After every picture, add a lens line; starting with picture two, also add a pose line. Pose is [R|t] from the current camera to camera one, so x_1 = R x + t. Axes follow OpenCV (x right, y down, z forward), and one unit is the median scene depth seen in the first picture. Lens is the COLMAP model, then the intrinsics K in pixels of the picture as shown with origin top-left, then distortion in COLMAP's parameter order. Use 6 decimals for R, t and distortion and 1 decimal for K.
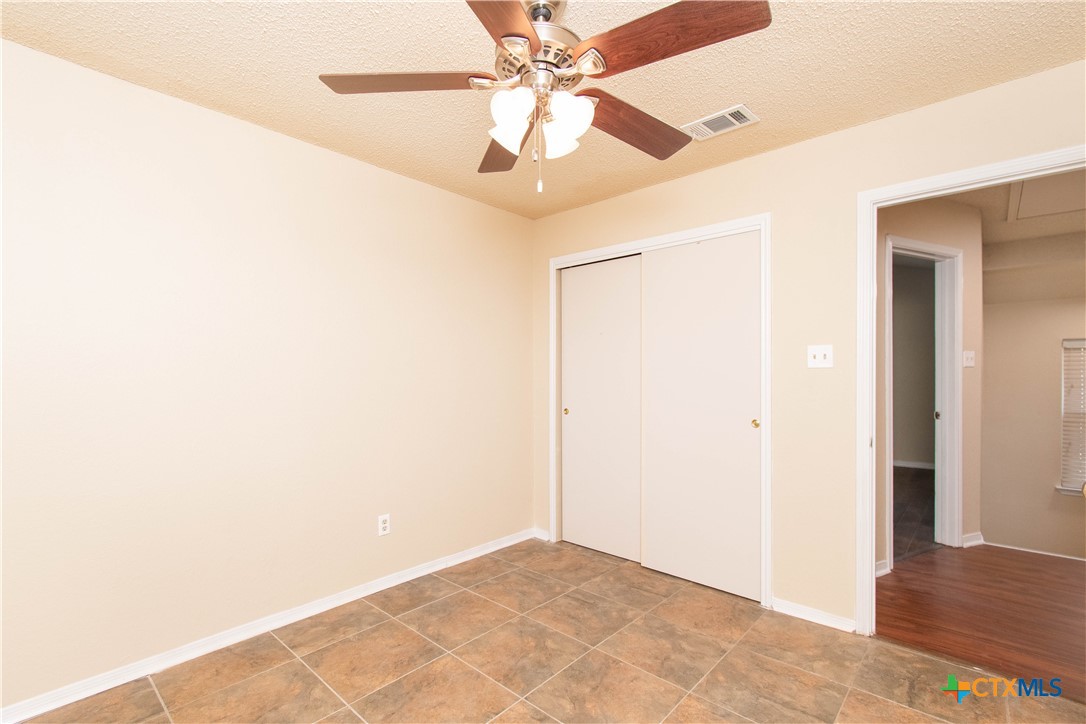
lens RADIAL K [[486.9, 0, 544.9], [0, 486.9, 359.2], [0, 0, 1]] dist [0.003215, -0.000841]
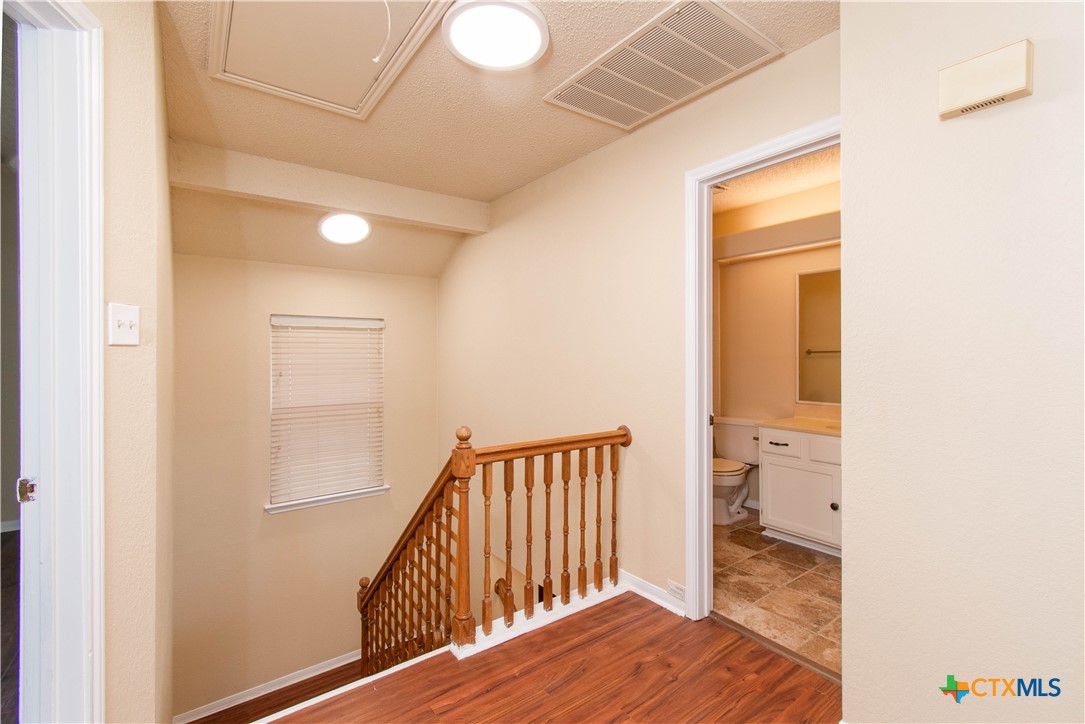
lens RADIAL K [[486.4, 0, 544.4], [0, 486.4, 359.2], [0, 0, 1]] dist [0.003215, -0.000841]
pose [[0.204903, -0.017322, 0.978629, 0.396624], [-0.011046, 0.999739, 0.020009, 0.010744], [-0.978720, -0.014910, 0.204658, 0.420873]]
